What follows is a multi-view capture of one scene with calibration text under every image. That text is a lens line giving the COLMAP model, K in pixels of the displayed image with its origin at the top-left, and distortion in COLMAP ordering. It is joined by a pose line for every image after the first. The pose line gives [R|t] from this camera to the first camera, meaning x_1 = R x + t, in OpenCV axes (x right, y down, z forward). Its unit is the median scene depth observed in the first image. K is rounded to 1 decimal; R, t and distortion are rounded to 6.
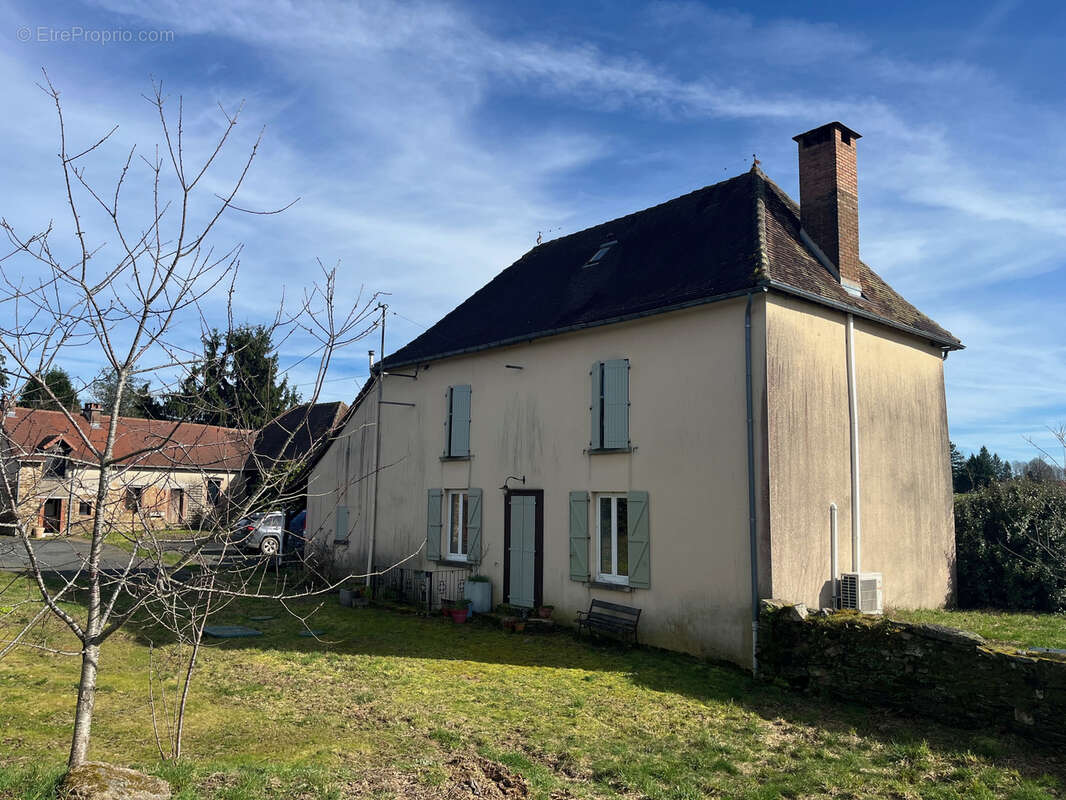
lens RADIAL K [[781.2, 0, 531.6], [0, 781.2, 417.5], [0, 0, 1]] dist [0.004600, 0.000130]
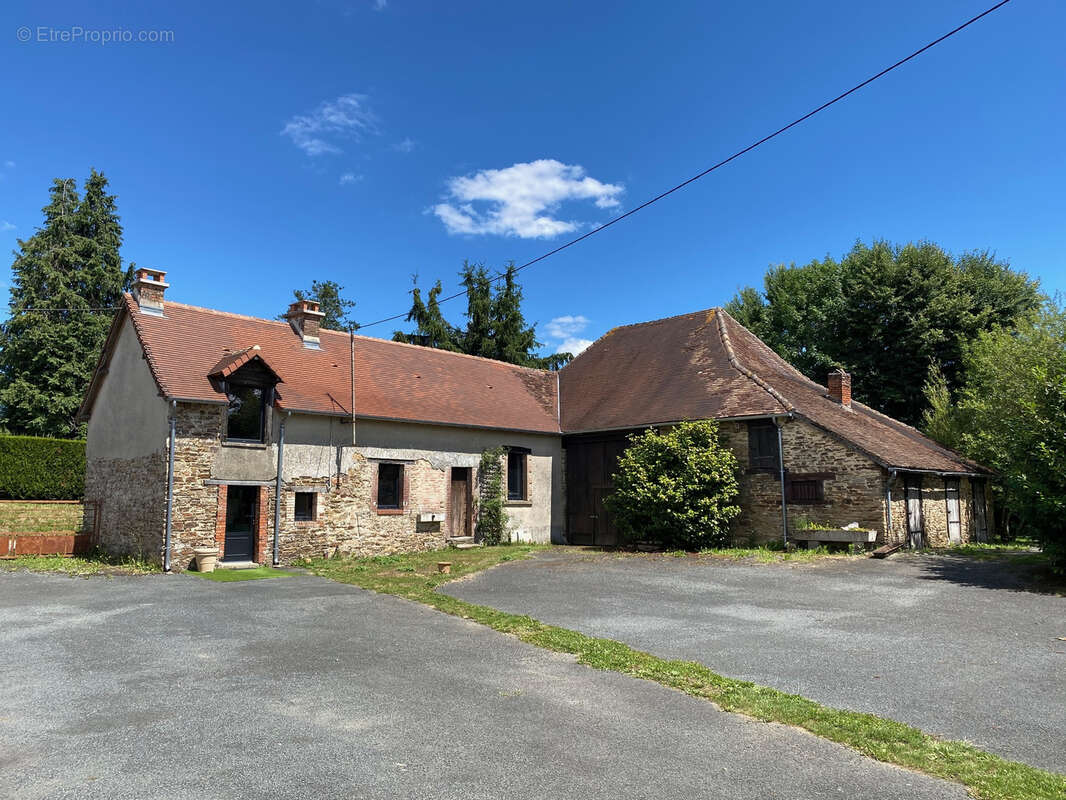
lens RADIAL K [[777.6, 0, 531.3], [0, 777.6, 397.6], [0, 0, 1]] dist [0.047146, -0.081067]
pose [[0.988234, -0.034403, -0.149033, -0.663334], [0.029207, 0.998892, -0.036914, 0.131437], [0.150137, 0.032126, 0.988143, 1.012947]]
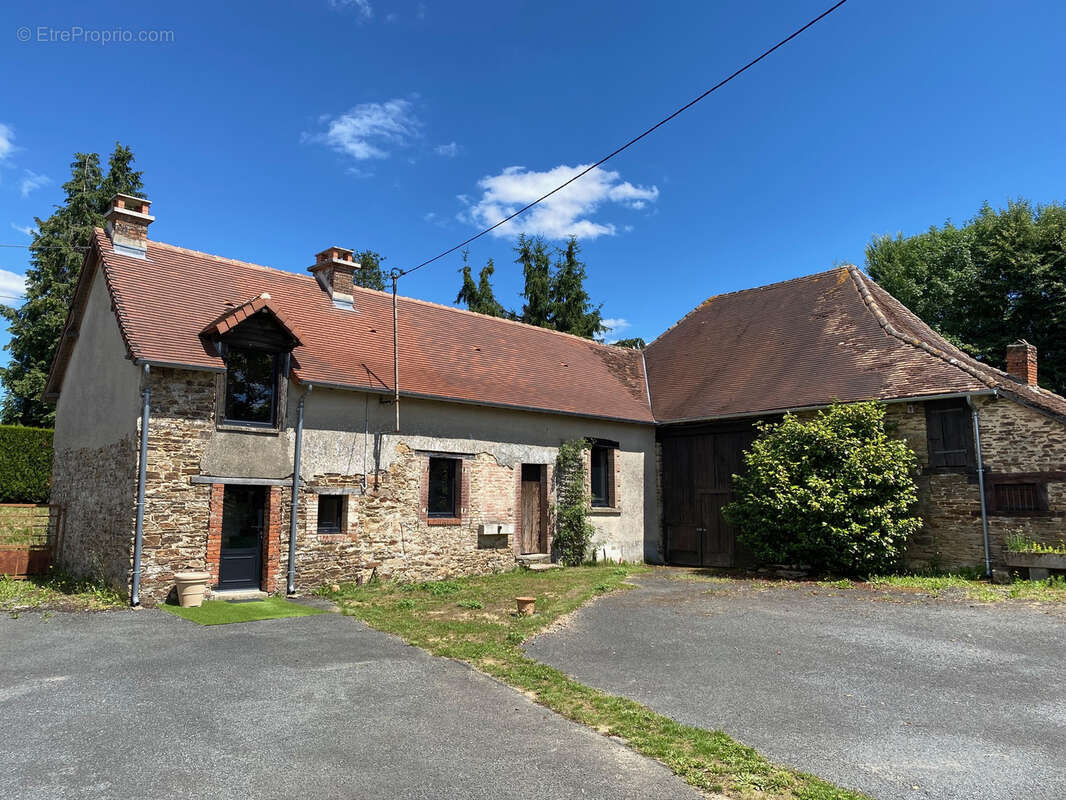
lens RADIAL K [[777.6, 0, 531.3], [0, 777.6, 397.6], [0, 0, 1]] dist [0.047146, -0.081067]
pose [[0.978973, -0.035007, -0.200963, -0.750409], [0.026666, 0.998673, -0.044064, 0.149508], [0.202239, 0.037778, 0.978607, 1.233330]]
